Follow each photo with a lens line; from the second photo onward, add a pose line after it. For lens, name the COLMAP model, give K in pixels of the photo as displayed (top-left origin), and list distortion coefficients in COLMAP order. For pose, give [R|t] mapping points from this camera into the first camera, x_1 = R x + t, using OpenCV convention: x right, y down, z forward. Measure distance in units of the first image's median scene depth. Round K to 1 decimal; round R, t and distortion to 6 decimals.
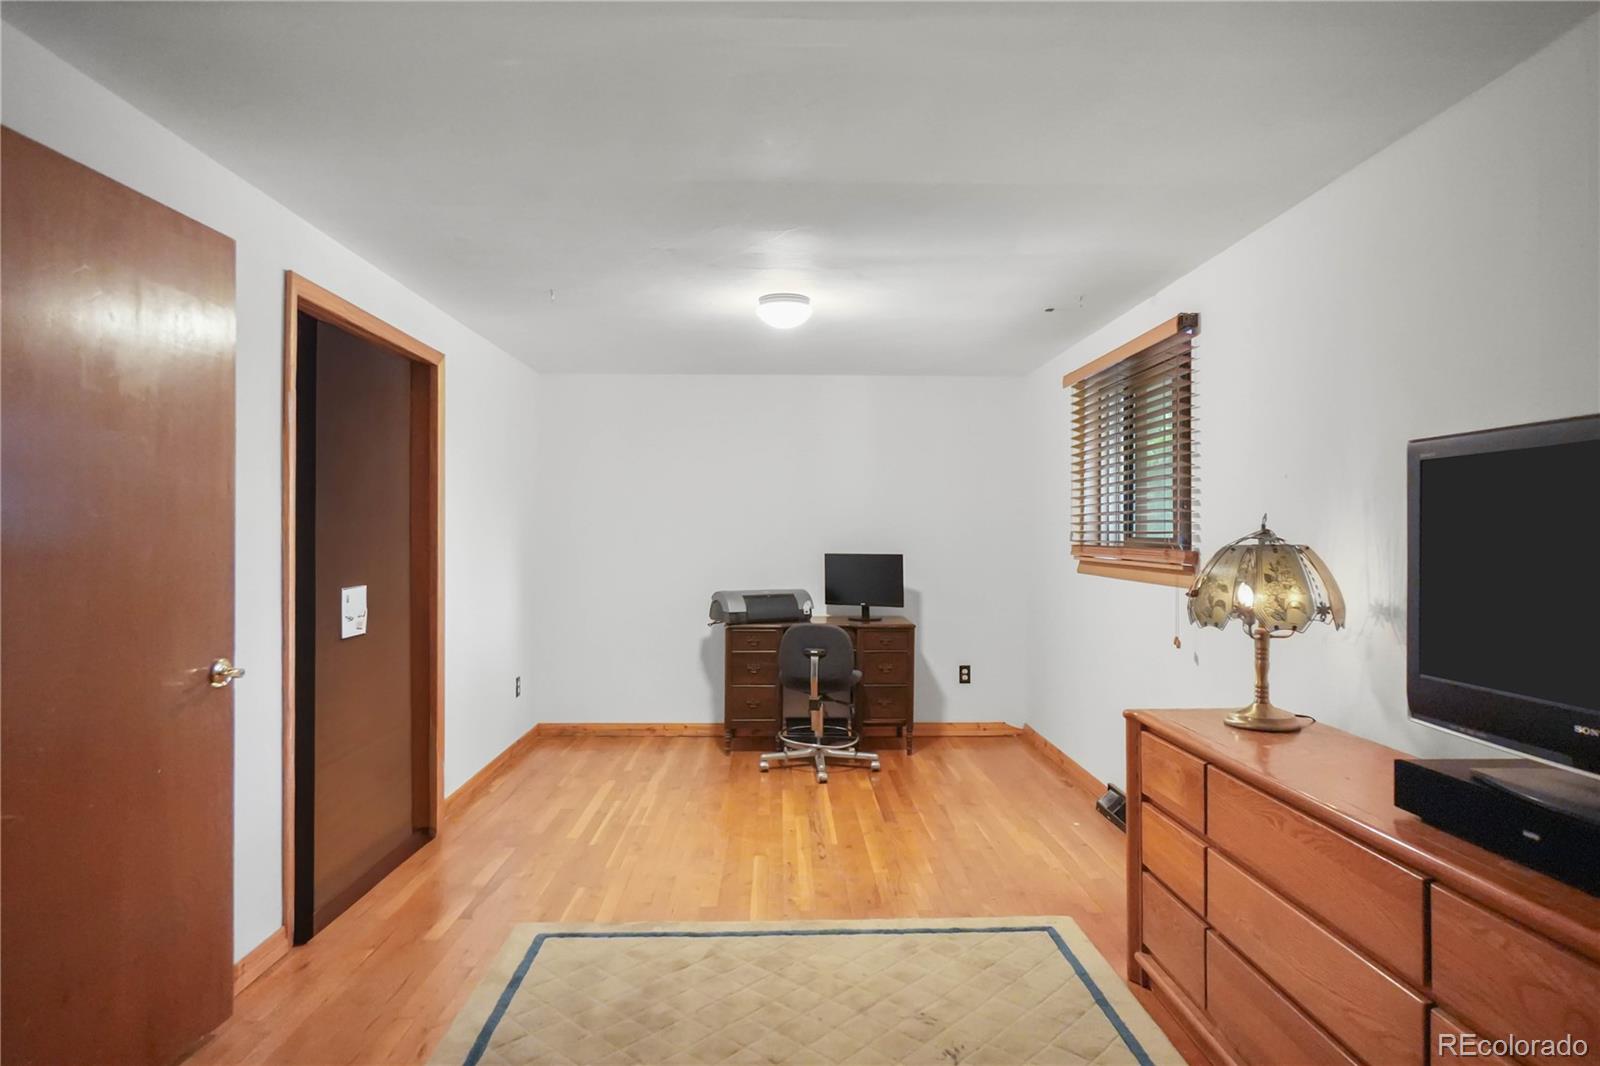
lens RADIAL K [[894.5, 0, 813.6], [0, 894.5, 534.0], [0, 0, 1]] dist [0.000630, -0.001278]
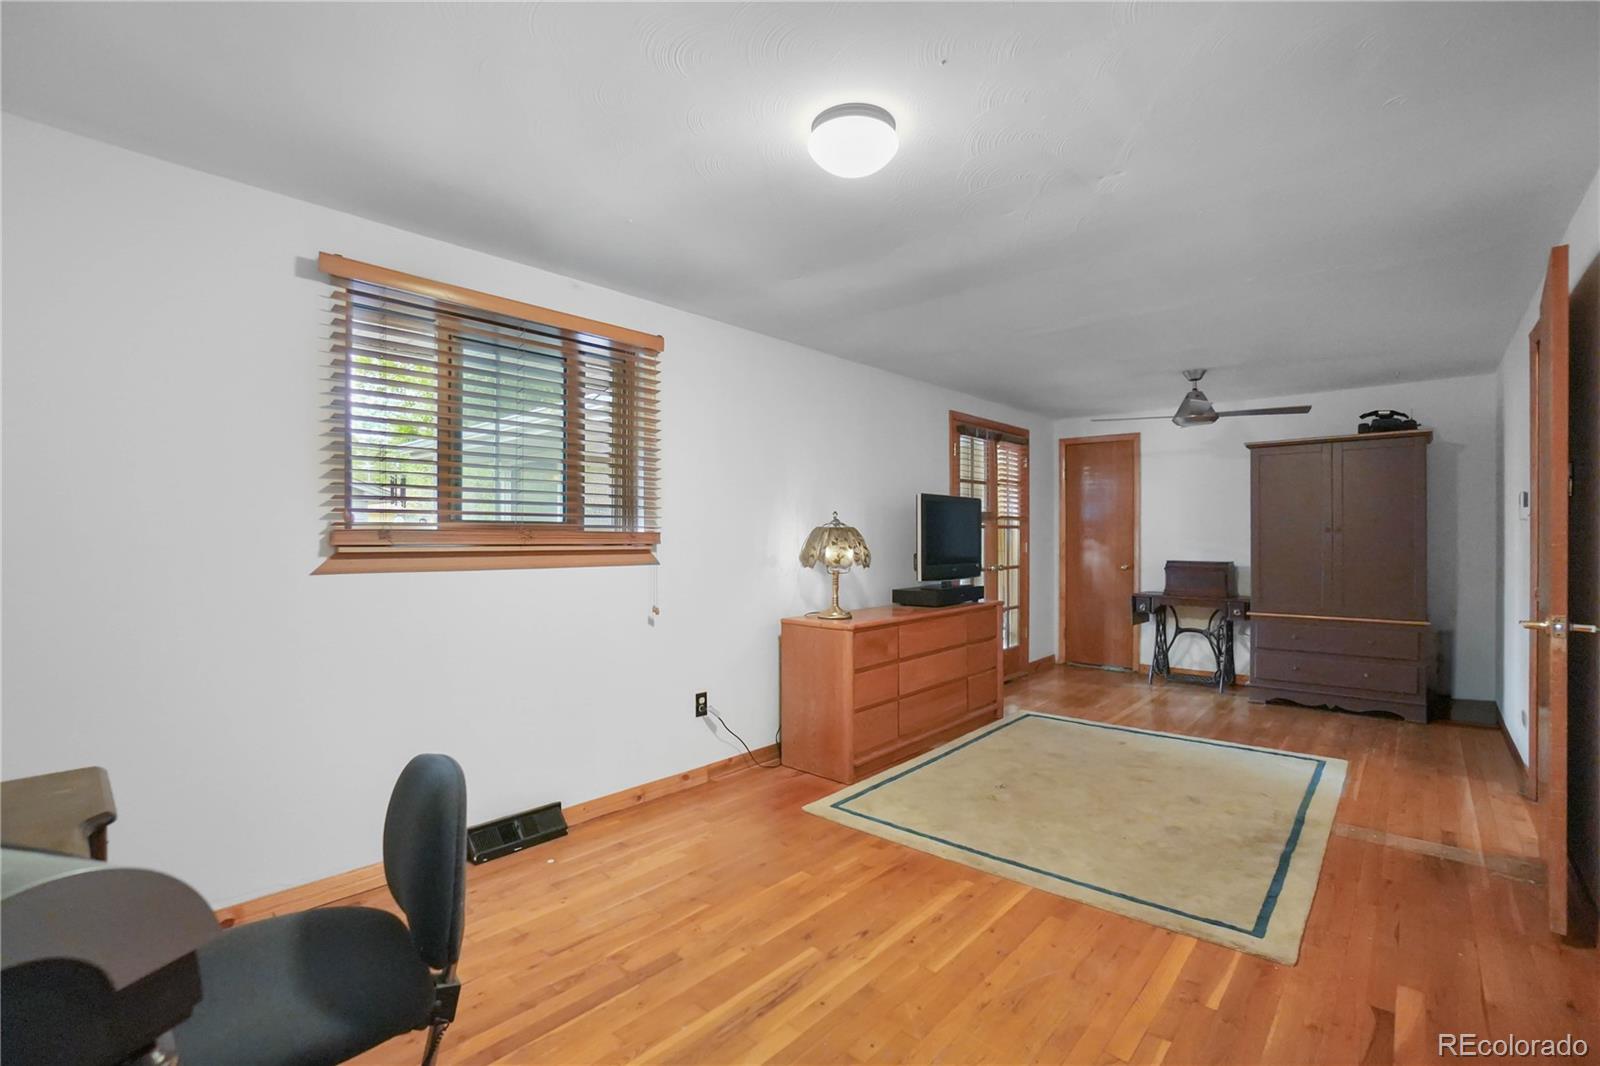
lens RADIAL K [[709.0, 0, 795.7], [0, 709.0, 539.1], [0, 0, 1]] dist [-0.042298, -0.000136]
pose [[-0.711896, -0.000010, 0.702285, -0.363170], [-0.000344, 1.000000, -0.000335, 0.026052], [-0.702285, -0.000480, -0.711896, 1.447582]]
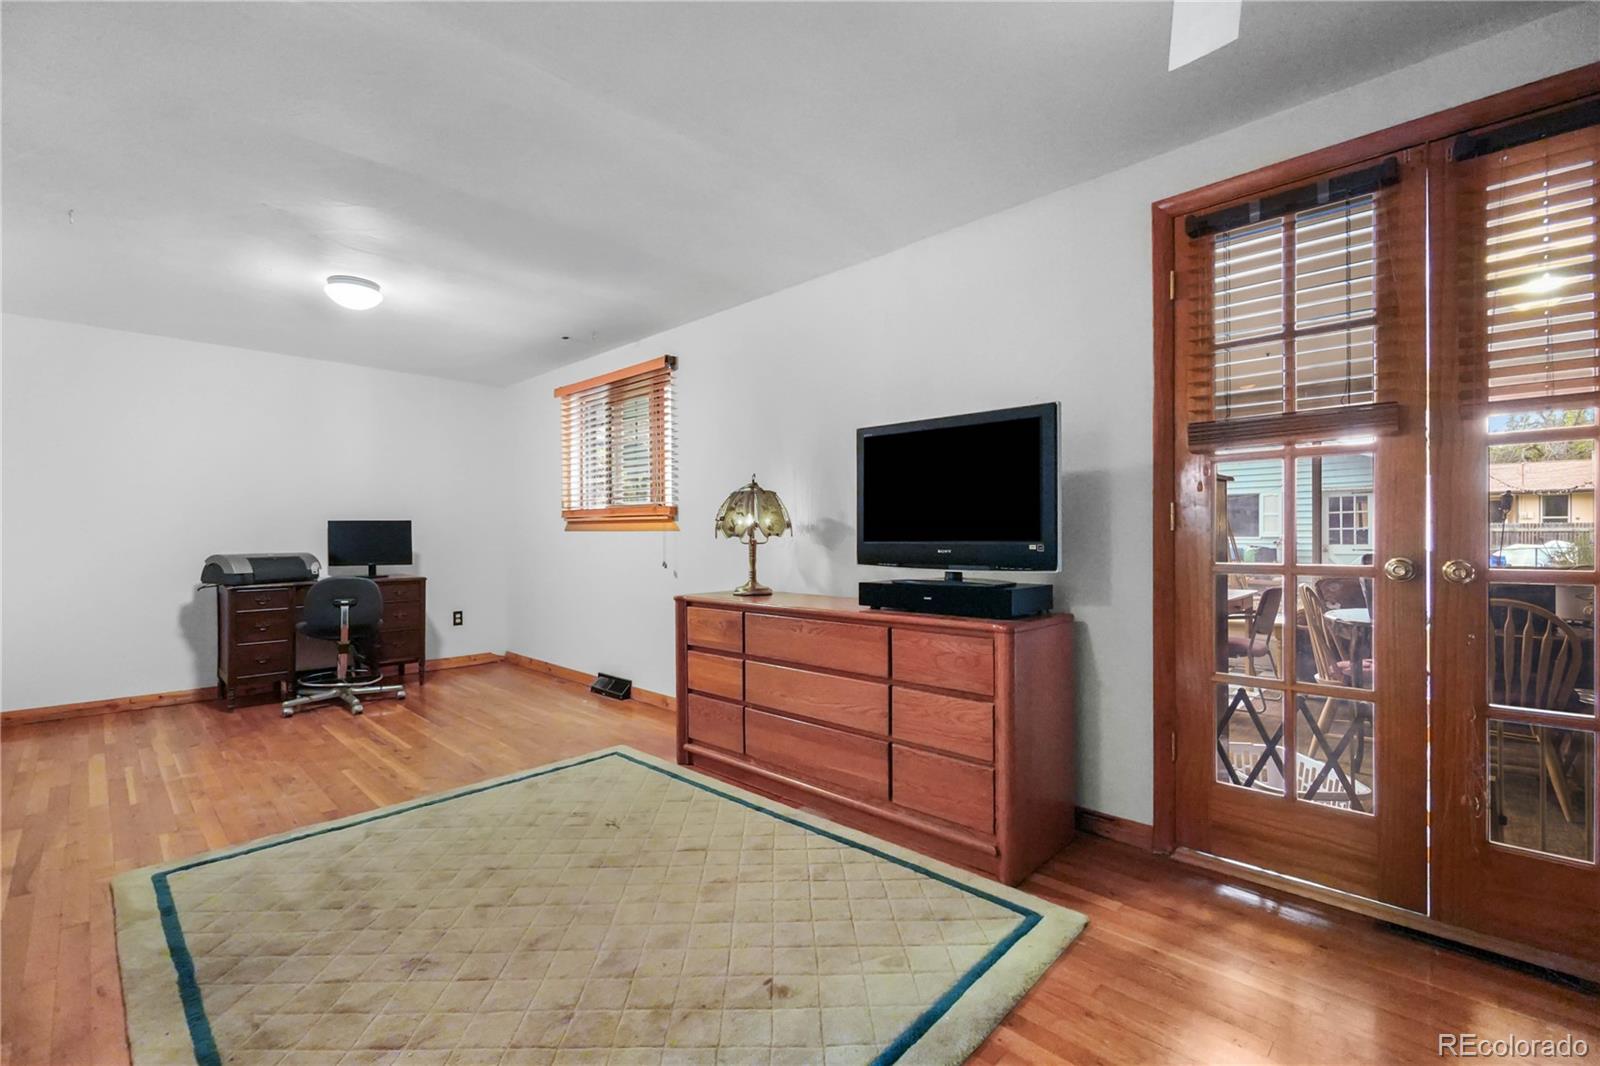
lens RADIAL K [[677.6, 0, 777.6], [0, 677.6, 535.7], [0, 0, 1]] dist [-0.001249, -0.000217]
pose [[0.729087, -0.008013, 0.684375, -0.245129], [0.005469, 0.999968, 0.005882, 0.060436], [-0.684400, -0.000545, 0.729107, -0.001598]]
